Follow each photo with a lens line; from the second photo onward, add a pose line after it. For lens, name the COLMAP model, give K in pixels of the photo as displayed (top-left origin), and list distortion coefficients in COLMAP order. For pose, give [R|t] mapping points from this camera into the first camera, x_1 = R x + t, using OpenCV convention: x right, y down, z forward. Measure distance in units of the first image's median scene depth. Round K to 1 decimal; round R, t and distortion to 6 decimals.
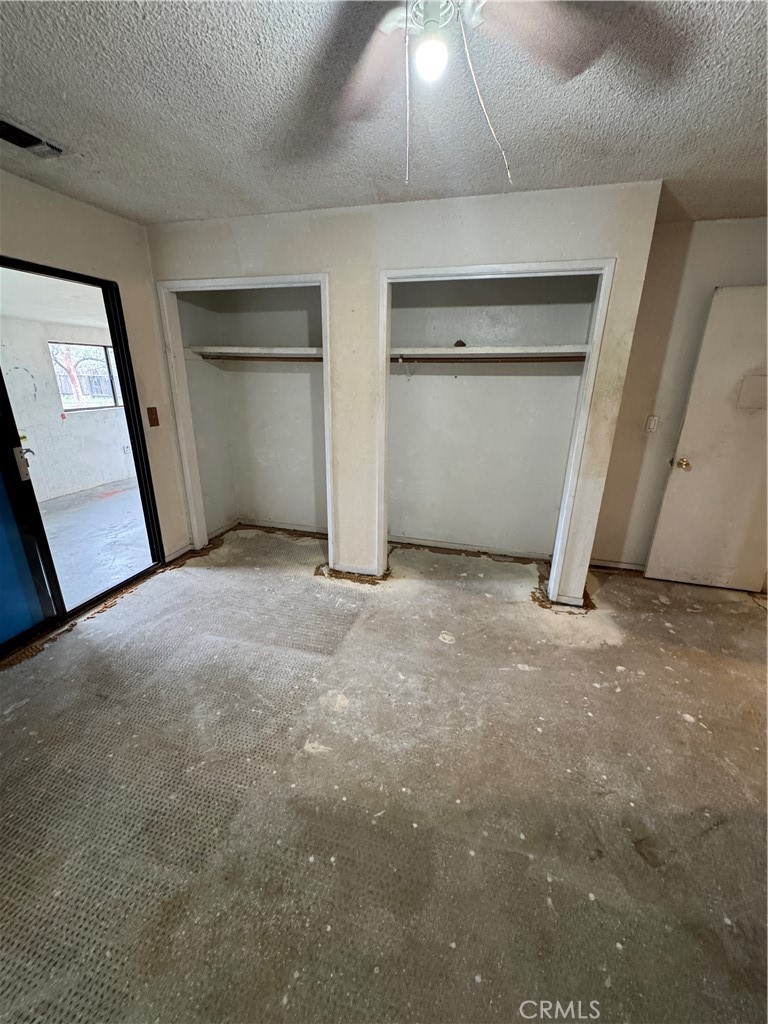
lens RADIAL K [[410.4, 0, 382.8], [0, 410.4, 514.6], [0, 0, 1]] dist [-0.003526, 0.000565]
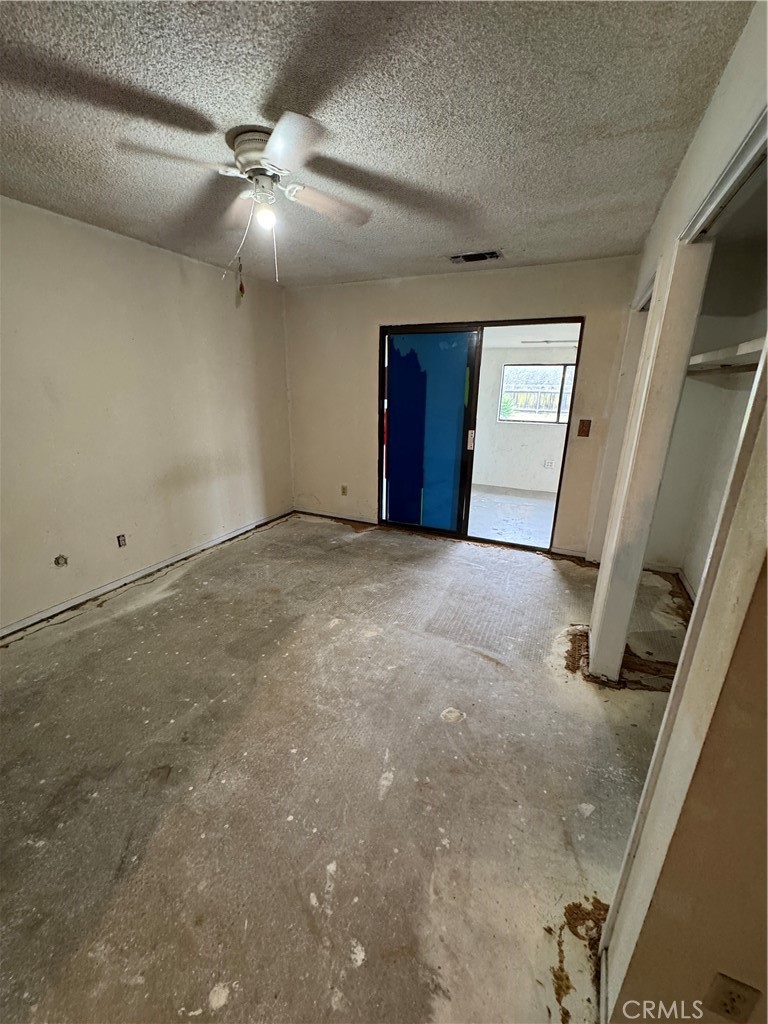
lens RADIAL K [[410.4, 0, 380.6], [0, 410.4, 512.2], [0, 0, 1]] dist [-0.003526, 0.000565]
pose [[-0.169536, 0.276131, -0.946049, 0.957741], [-0.335973, 0.886248, 0.318884, -0.293473], [0.926488, 0.371910, -0.057478, 0.906236]]
